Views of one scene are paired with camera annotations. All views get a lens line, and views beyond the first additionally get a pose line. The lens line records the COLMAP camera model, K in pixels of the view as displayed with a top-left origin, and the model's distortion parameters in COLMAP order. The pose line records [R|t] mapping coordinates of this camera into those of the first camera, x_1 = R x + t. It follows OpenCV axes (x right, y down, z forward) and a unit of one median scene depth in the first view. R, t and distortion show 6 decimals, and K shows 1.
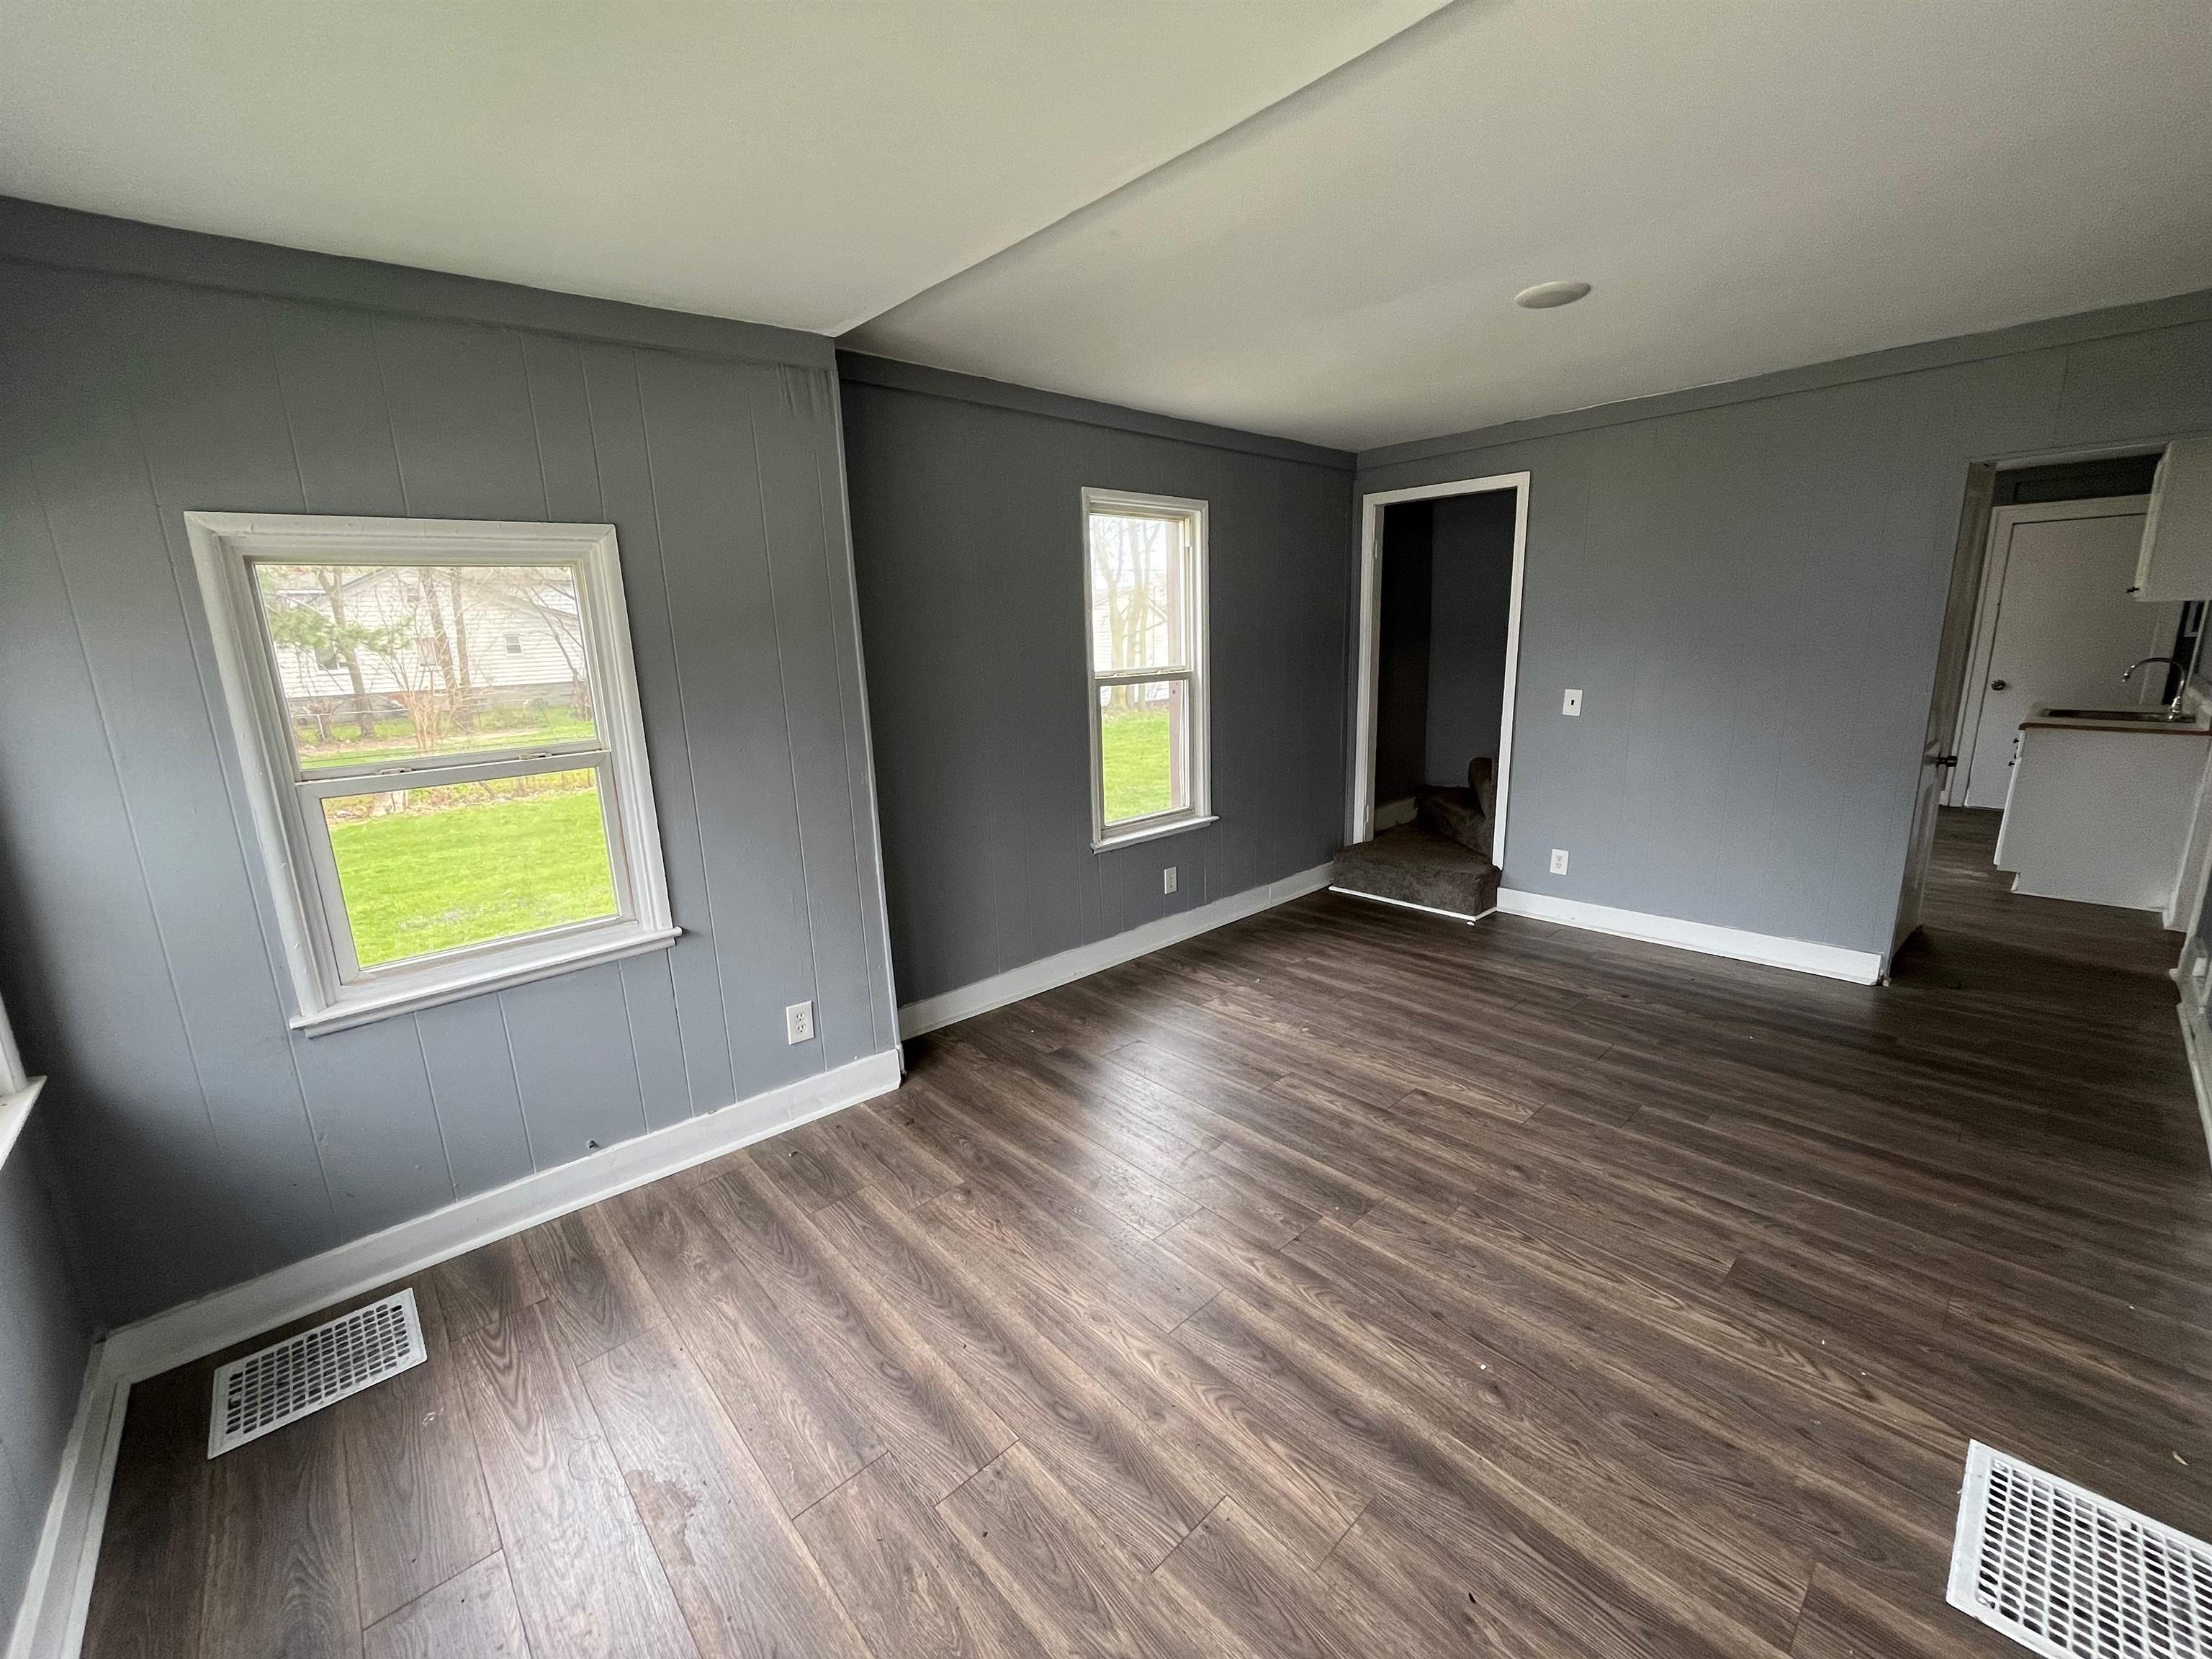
lens RADIAL K [[891.9, 0, 1114.5], [0, 891.9, 837.5], [0, 0, 1]] dist [-0.003625, -0.000481]
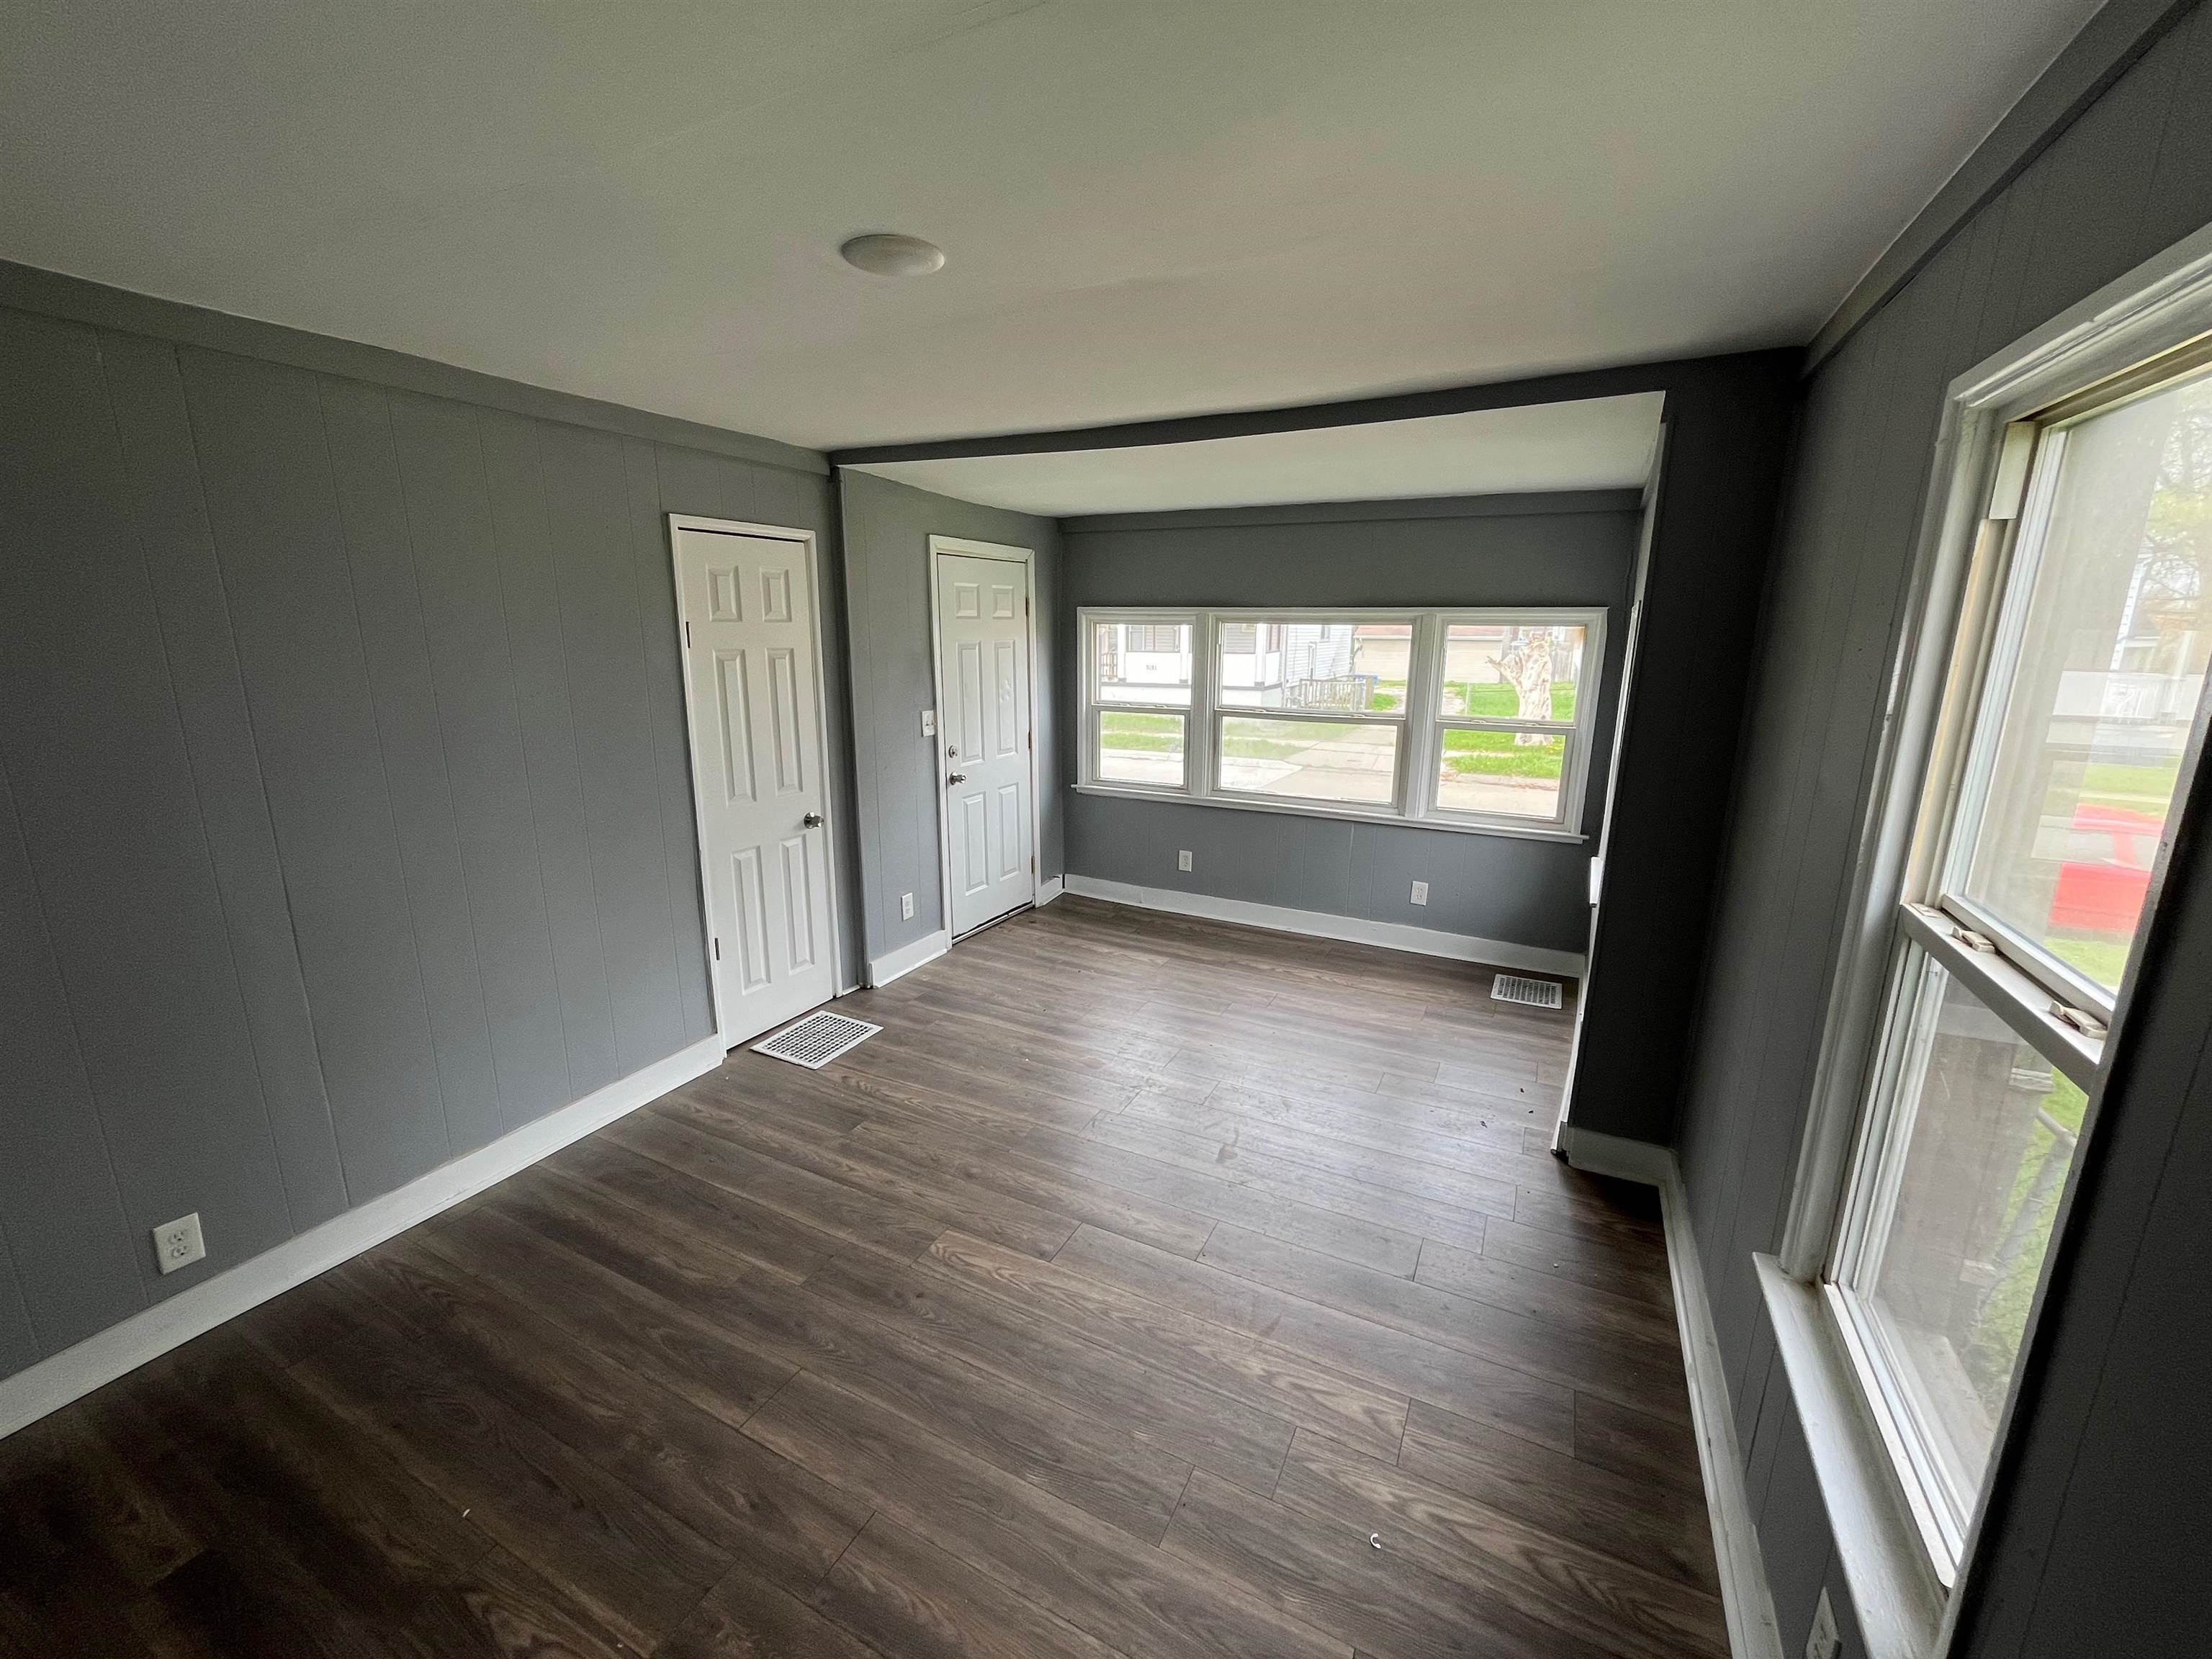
lens RADIAL K [[891.9, 0, 1112.1], [0, 891.9, 822.9], [0, 0, 1]] dist [-0.003625, -0.000481]
pose [[-0.936980, 0.107682, -0.332375, 0.526302], [-0.047878, 0.902772, 0.427447, -0.466745], [0.346087, 0.416422, -0.840724, 1.578457]]
